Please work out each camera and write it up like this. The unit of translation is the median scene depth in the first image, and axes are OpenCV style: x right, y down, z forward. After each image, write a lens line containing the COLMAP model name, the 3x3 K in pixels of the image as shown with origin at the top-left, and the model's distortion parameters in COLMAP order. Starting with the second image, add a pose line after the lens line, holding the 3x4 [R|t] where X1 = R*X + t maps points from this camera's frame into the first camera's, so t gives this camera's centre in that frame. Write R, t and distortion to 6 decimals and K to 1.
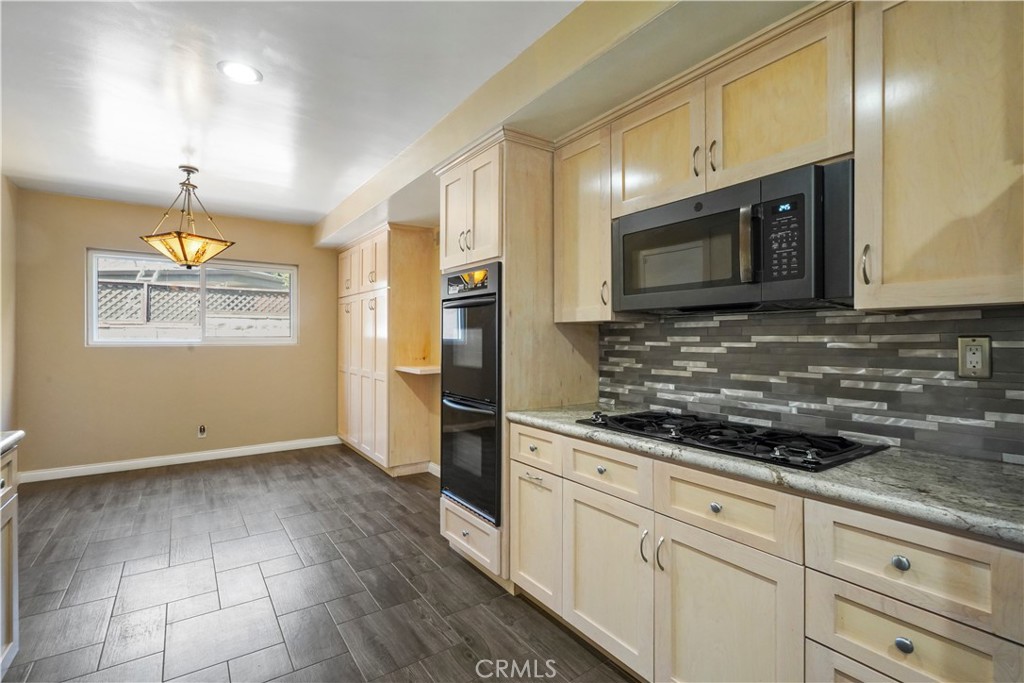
lens RADIAL K [[472.3, 0, 506.2], [0, 472.3, 342.0], [0, 0, 1]] dist [0.001155, 0.000633]
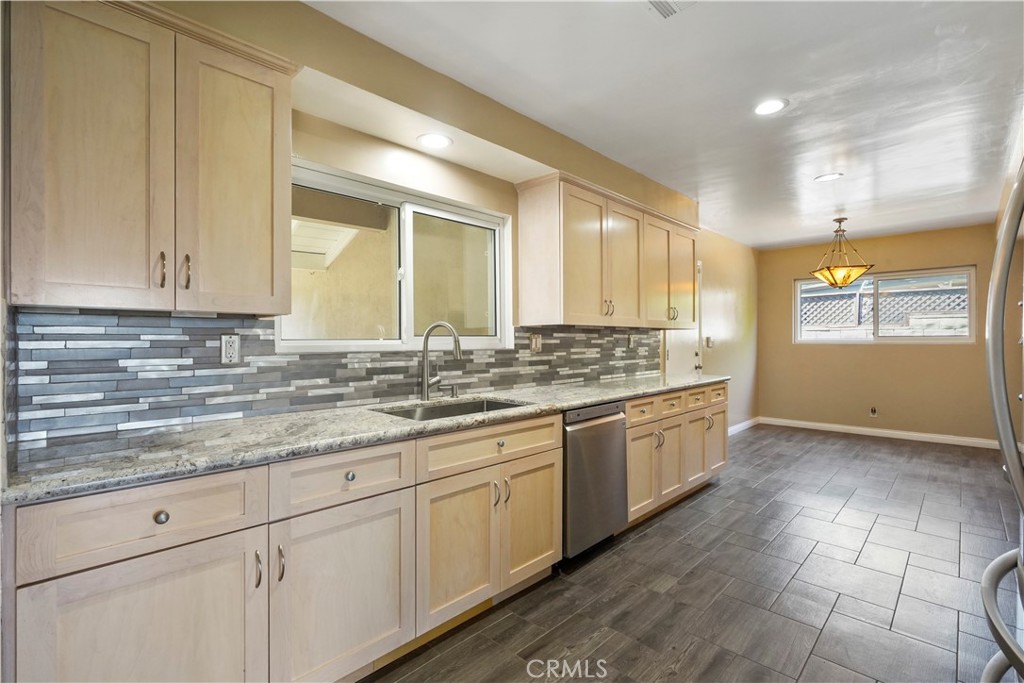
lens RADIAL K [[472.3, 0, 508.2], [0, 472.3, 340.6], [0, 0, 1]] dist [0.001155, 0.000633]
pose [[0.201519, 0.000762, -0.979484, 0.388196], [-0.005658, 0.999984, -0.000386, 0.005867], [0.979468, 0.005619, 0.201521, -0.201072]]
